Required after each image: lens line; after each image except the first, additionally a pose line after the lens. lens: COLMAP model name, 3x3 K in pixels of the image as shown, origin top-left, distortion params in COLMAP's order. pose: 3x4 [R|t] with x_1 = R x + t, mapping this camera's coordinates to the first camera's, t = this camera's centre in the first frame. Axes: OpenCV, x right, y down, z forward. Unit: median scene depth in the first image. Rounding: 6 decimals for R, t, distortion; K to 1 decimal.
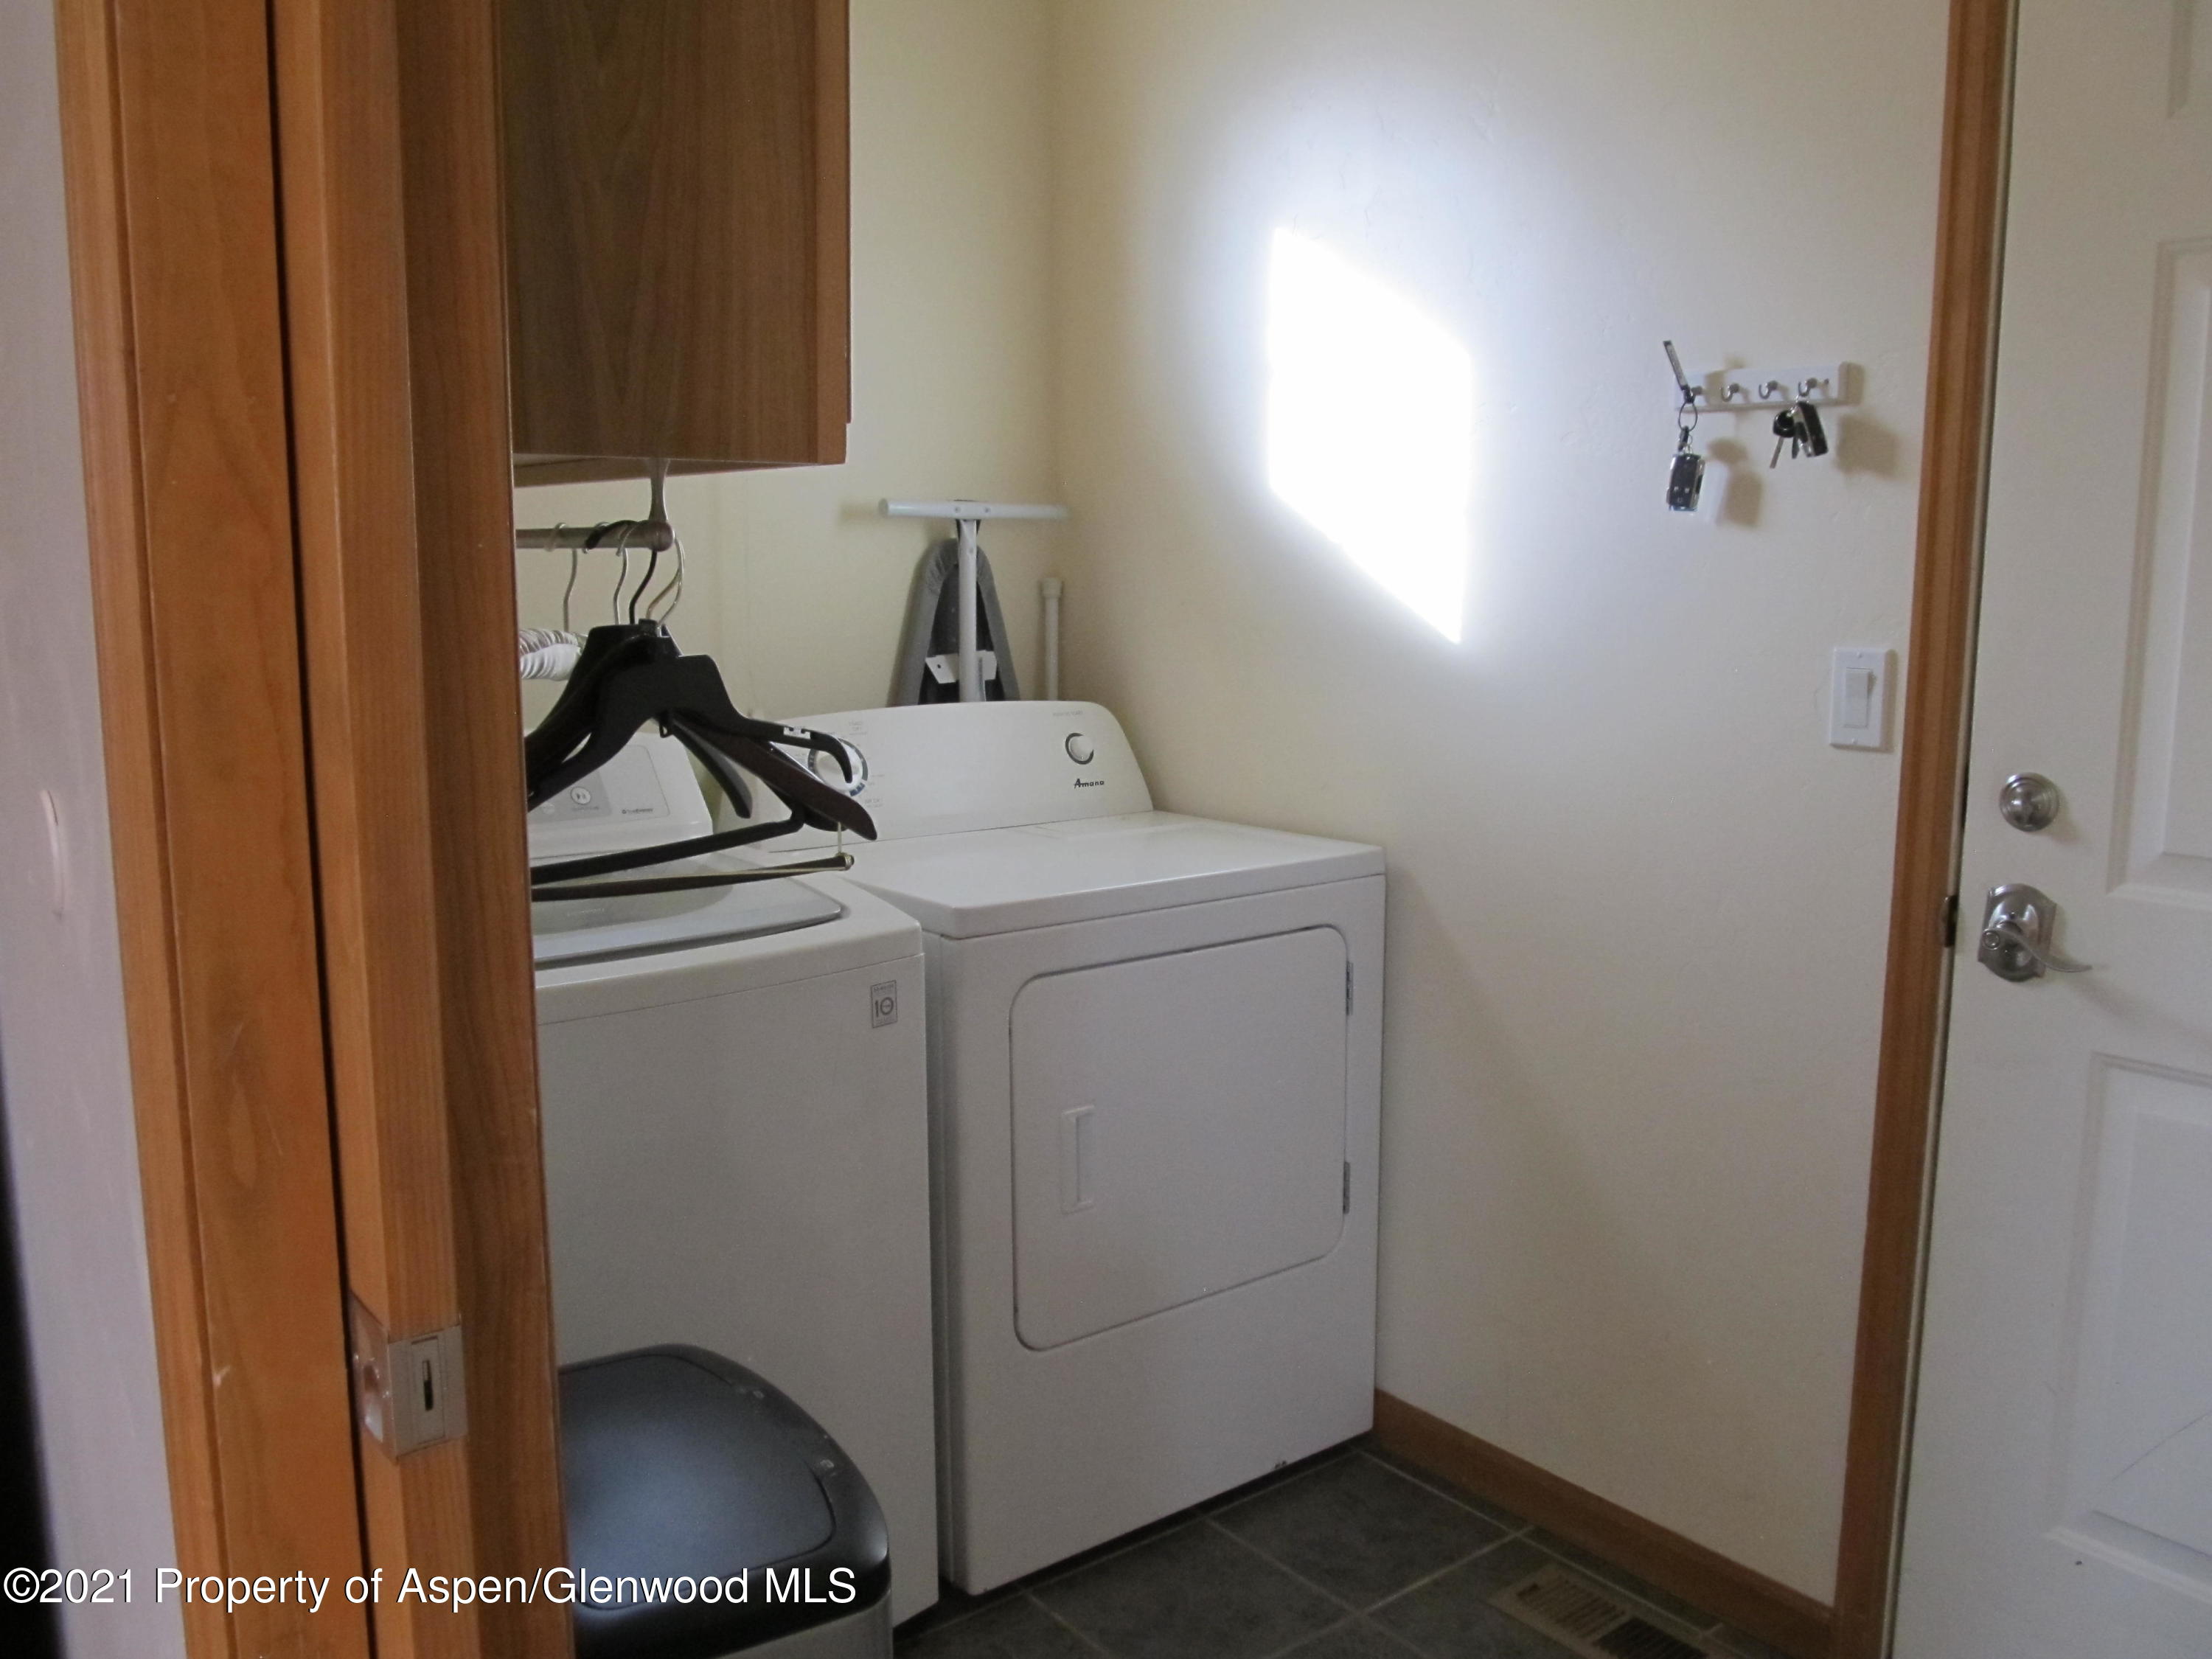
lens RADIAL K [[1824.4, 0, 1114.5], [0, 1824.4, 832.1], [0, 0, 1]] dist [-0.064728, 0.028071]
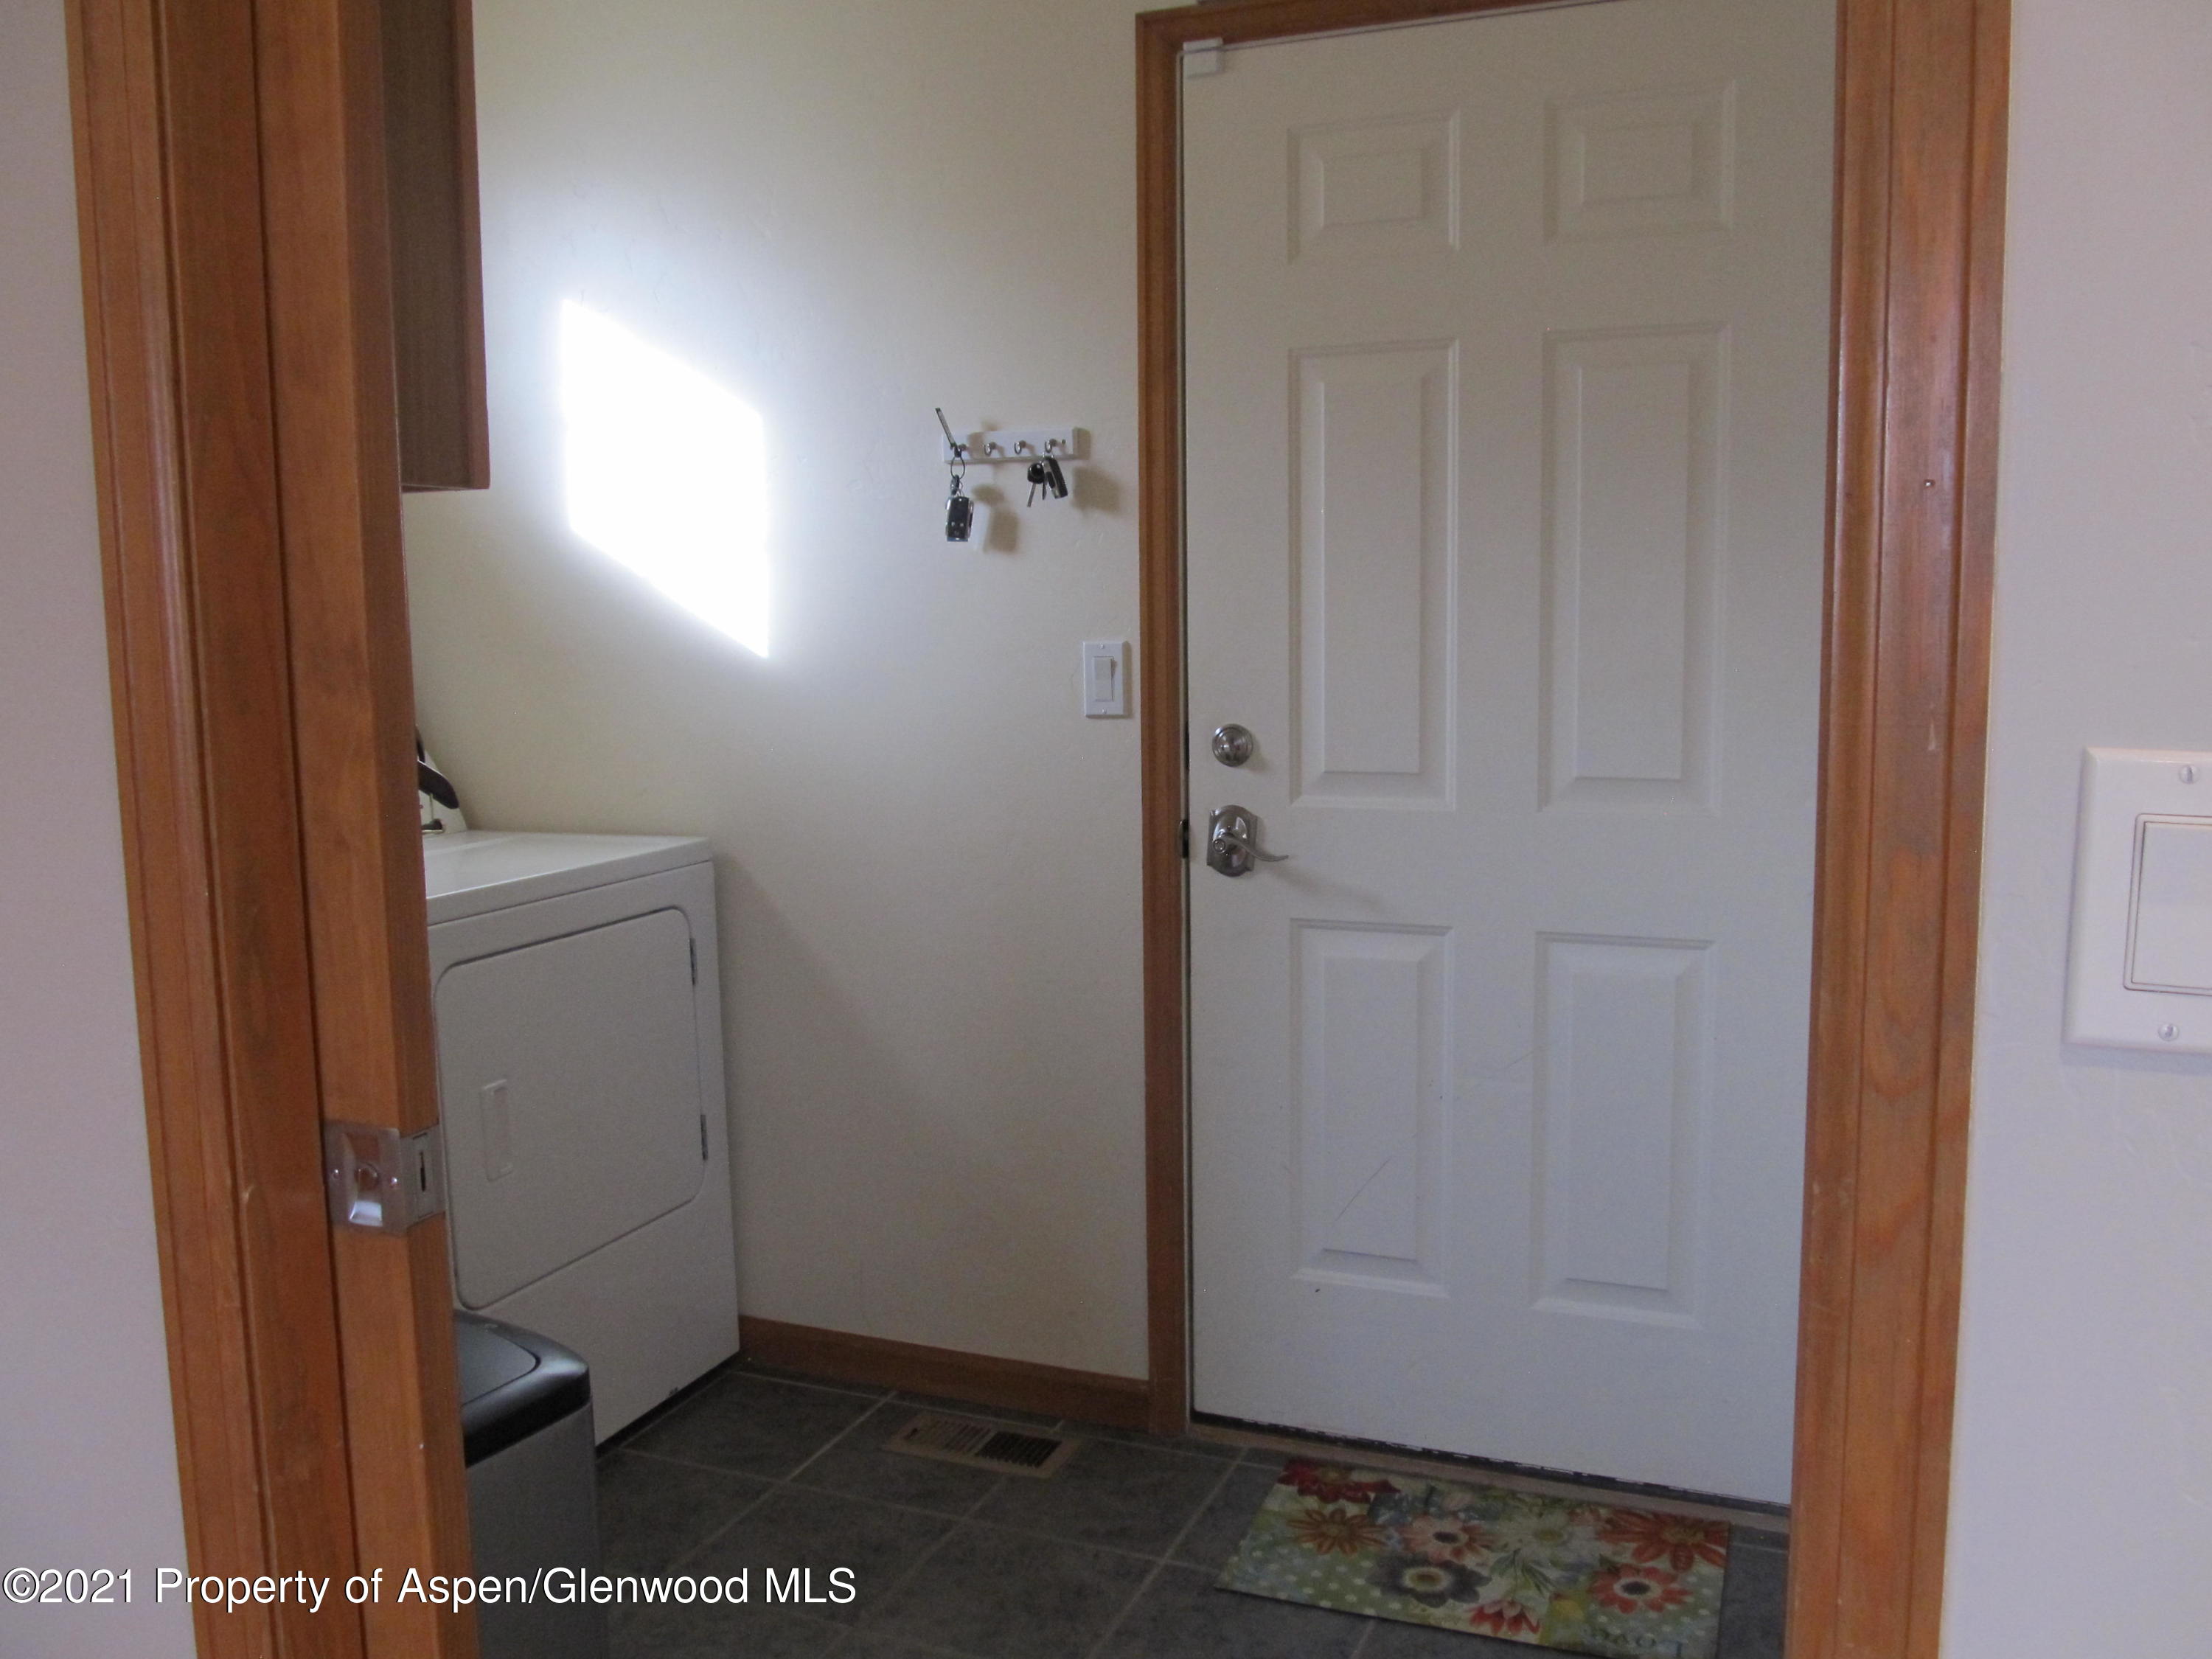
lens RADIAL K [[1824.4, 0, 1114.5], [0, 1824.4, 832.1], [0, 0, 1]] dist [-0.064728, 0.028071]
pose [[0.872499, -0.076794, 0.482544, -0.236948], [0.093071, 0.995611, -0.009838, 0.051602], [-0.479670, 0.053495, 0.875817, -0.171575]]
